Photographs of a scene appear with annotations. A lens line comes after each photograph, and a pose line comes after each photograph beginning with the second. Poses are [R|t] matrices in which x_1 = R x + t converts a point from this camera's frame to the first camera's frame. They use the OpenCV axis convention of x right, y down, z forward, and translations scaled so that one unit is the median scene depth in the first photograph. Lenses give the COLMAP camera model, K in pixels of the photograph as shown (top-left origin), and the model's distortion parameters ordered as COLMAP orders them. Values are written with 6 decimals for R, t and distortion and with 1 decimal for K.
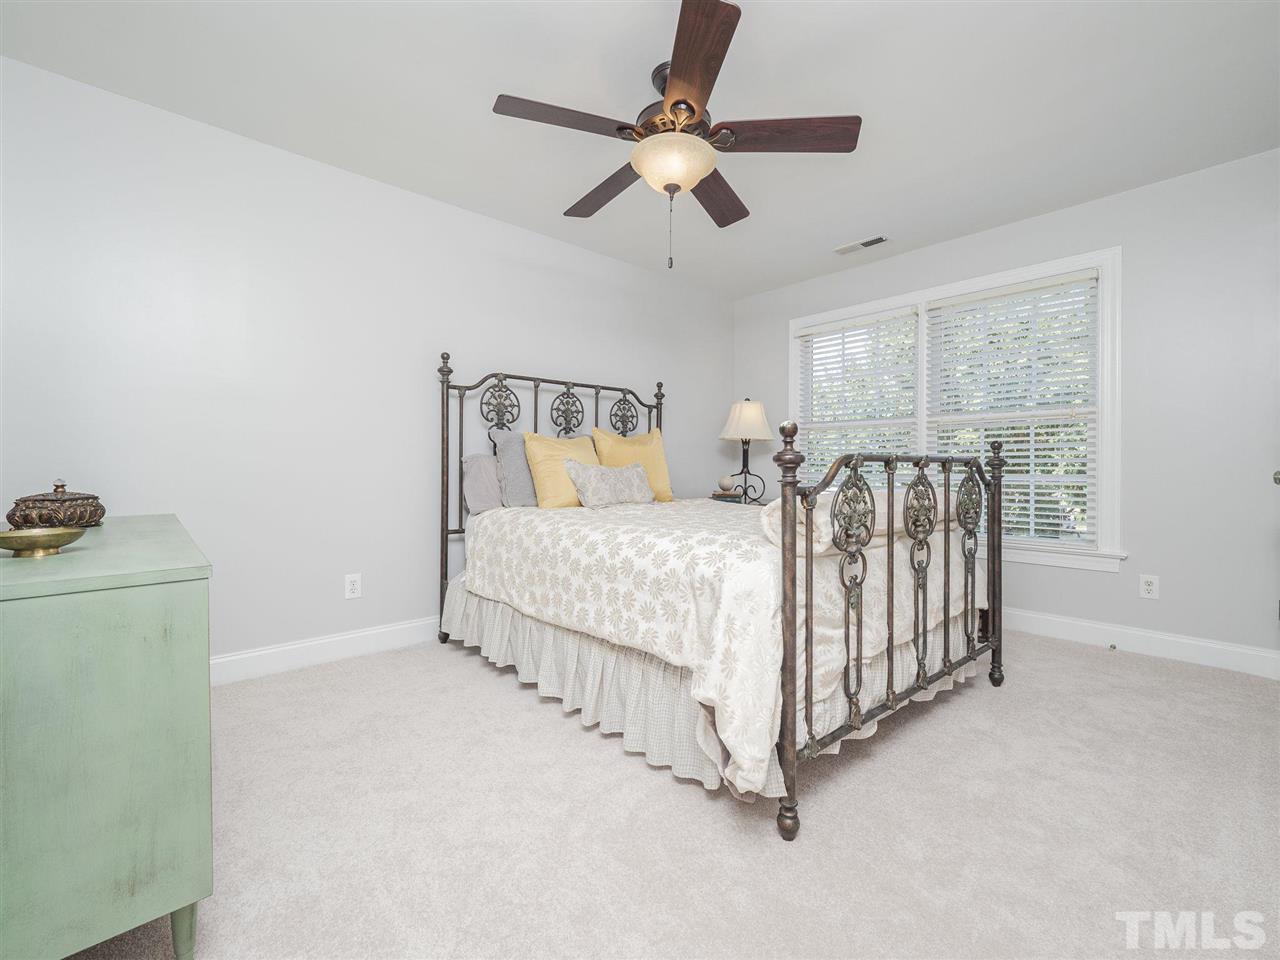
lens RADIAL K [[538.2, 0, 634.4], [0, 538.2, 465.5], [0, 0, 1]] dist [0.000531, -0.000032]
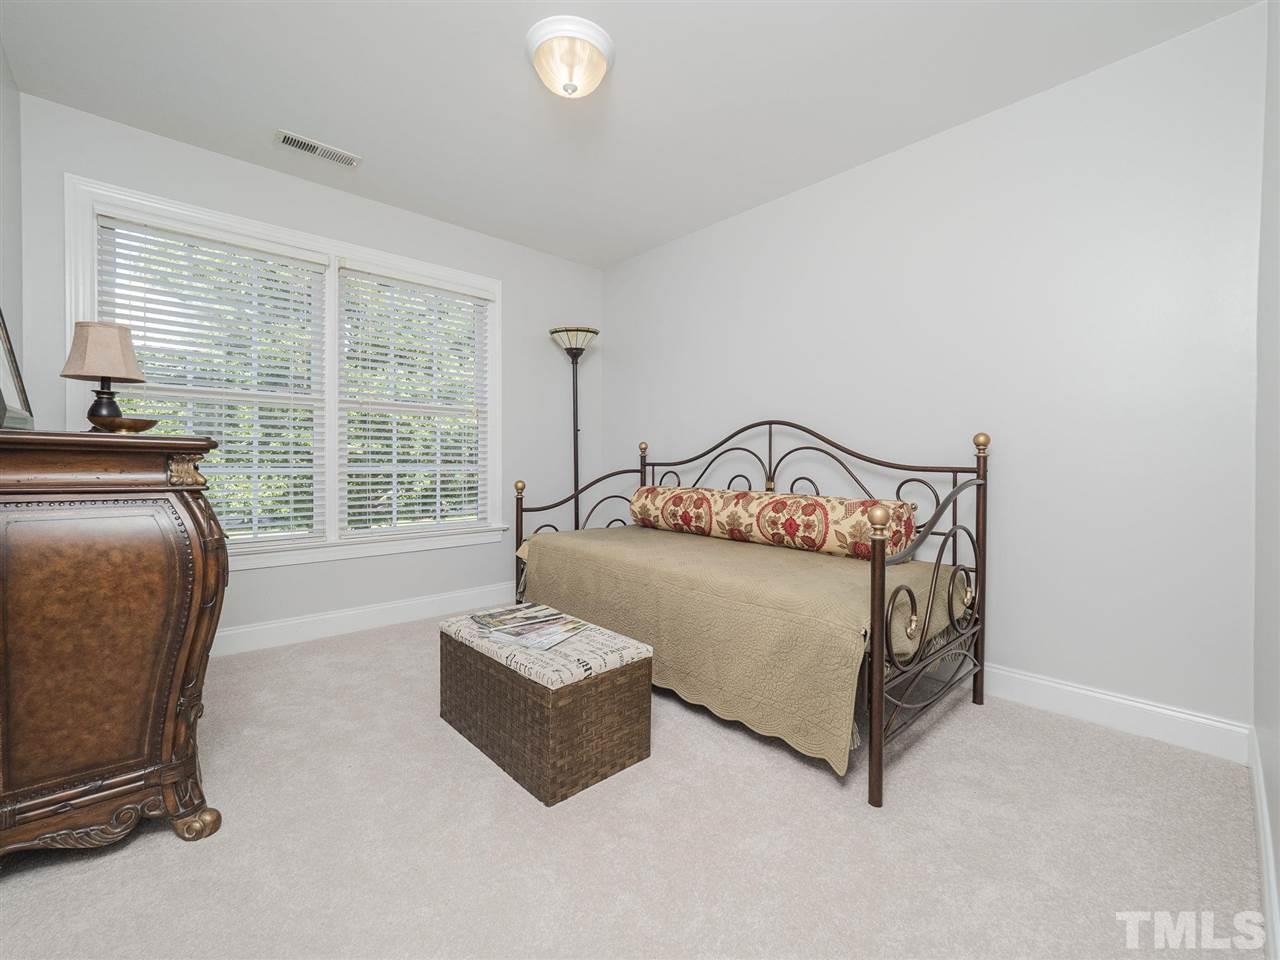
lens RADIAL K [[538.2, 0, 634.4], [0, 538.2, 465.5], [0, 0, 1]] dist [0.000531, -0.000032]
pose [[0.004270, -0.013695, 0.999897, -0.322704], [-0.016843, 0.999763, 0.013765, -0.001498], [-0.999849, -0.016900, 0.004038, 0.616050]]
